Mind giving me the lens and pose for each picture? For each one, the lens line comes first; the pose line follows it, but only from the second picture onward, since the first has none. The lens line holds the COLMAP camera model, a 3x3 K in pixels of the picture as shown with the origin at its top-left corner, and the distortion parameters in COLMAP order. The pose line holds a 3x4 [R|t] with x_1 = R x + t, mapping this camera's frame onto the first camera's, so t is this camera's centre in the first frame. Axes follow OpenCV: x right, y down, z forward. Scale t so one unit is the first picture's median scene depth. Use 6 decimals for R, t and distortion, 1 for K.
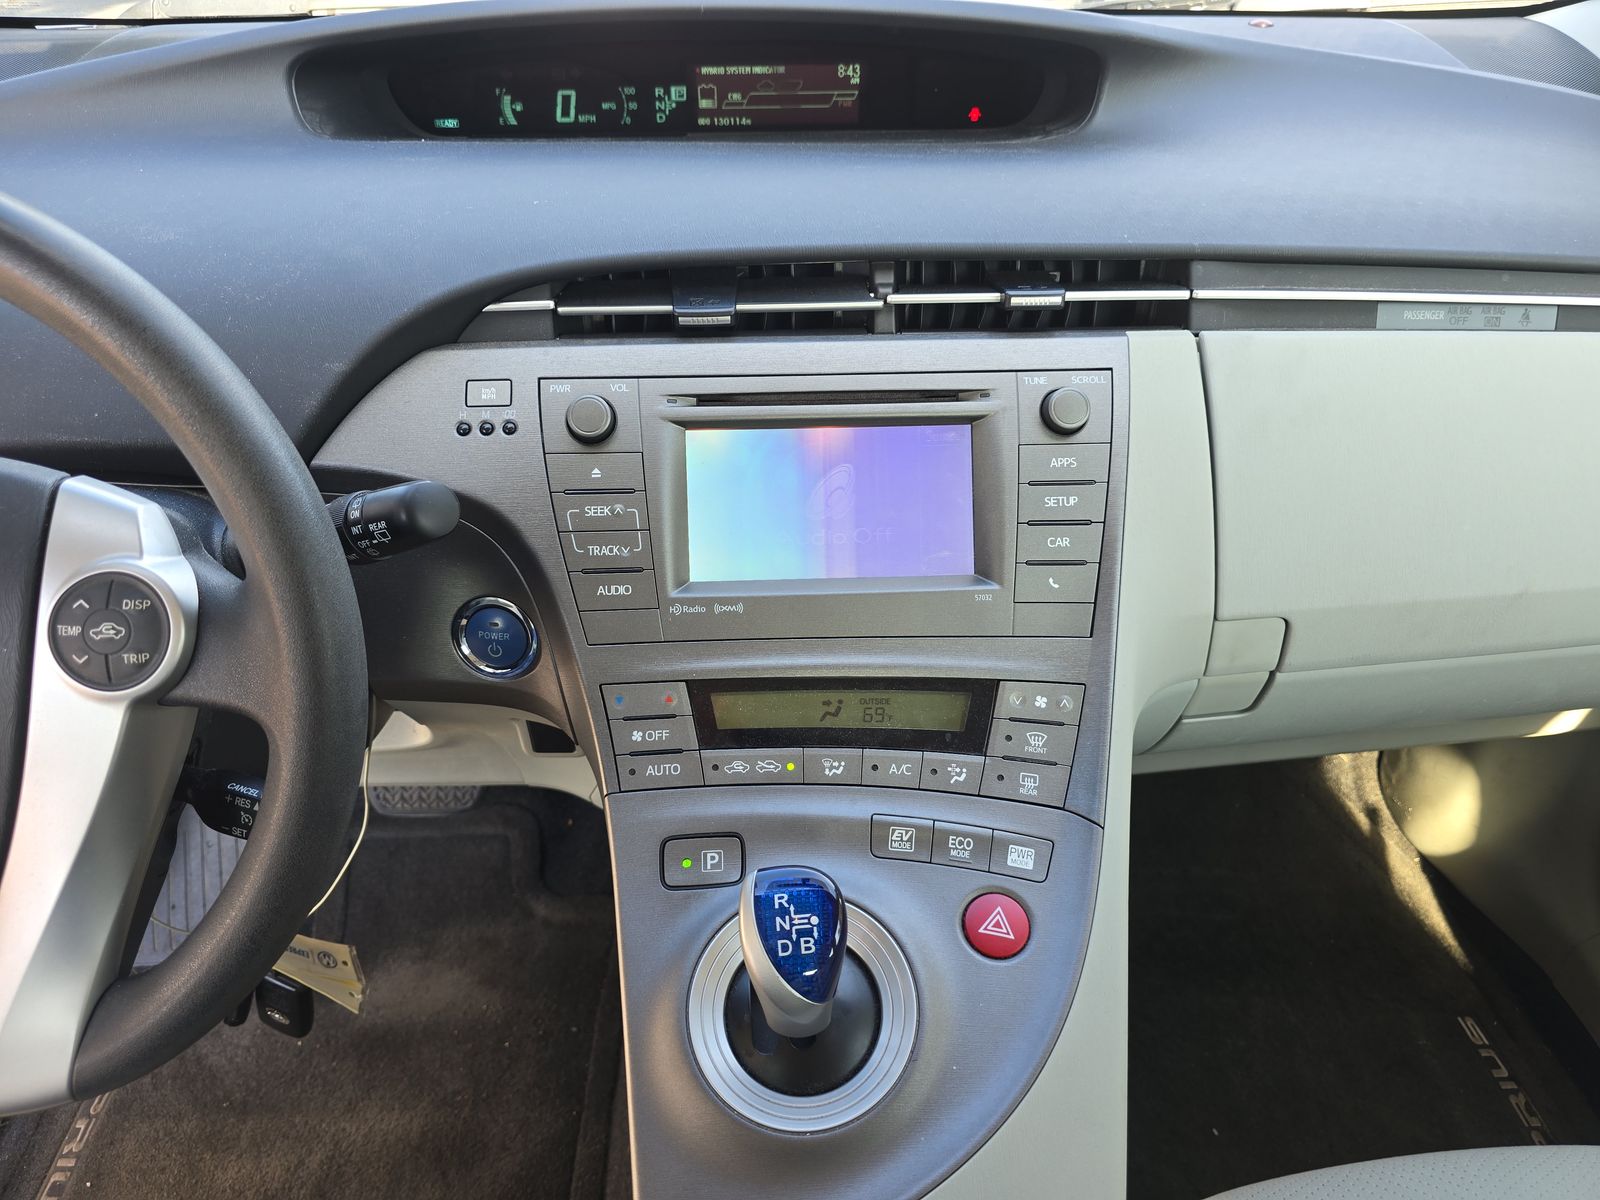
lens RADIAL K [[1067.8, 0, 800.0], [0, 1067.8, 600.0], [0, 0, 1]] dist [0.028773, -0.032614]
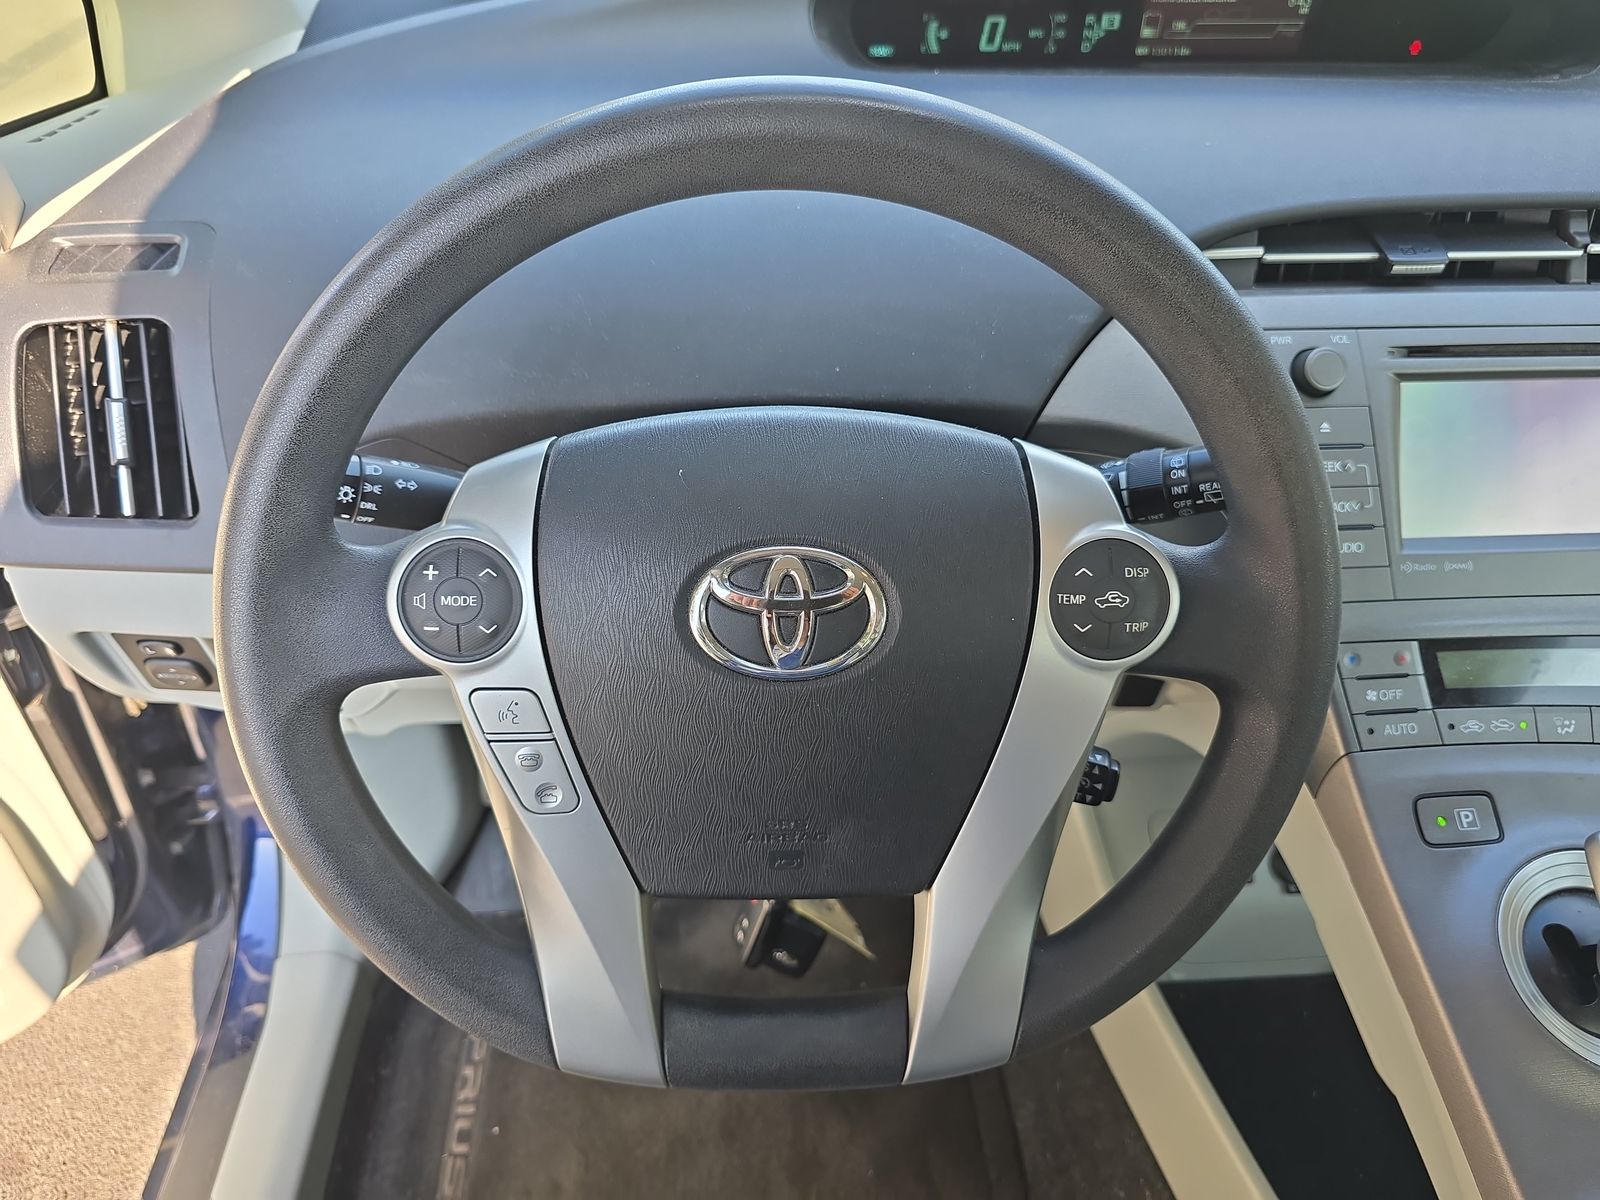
lens RADIAL K [[1067.8, 0, 800.0], [0, 1067.8, 600.0], [0, 0, 1]] dist [0.028773, -0.032614]
pose [[0.999502, -0.002531, 0.031462, -0.513813], [0.000591, 0.998106, 0.061514, -0.016445], [-0.031558, -0.061465, 0.997610, 0.019545]]
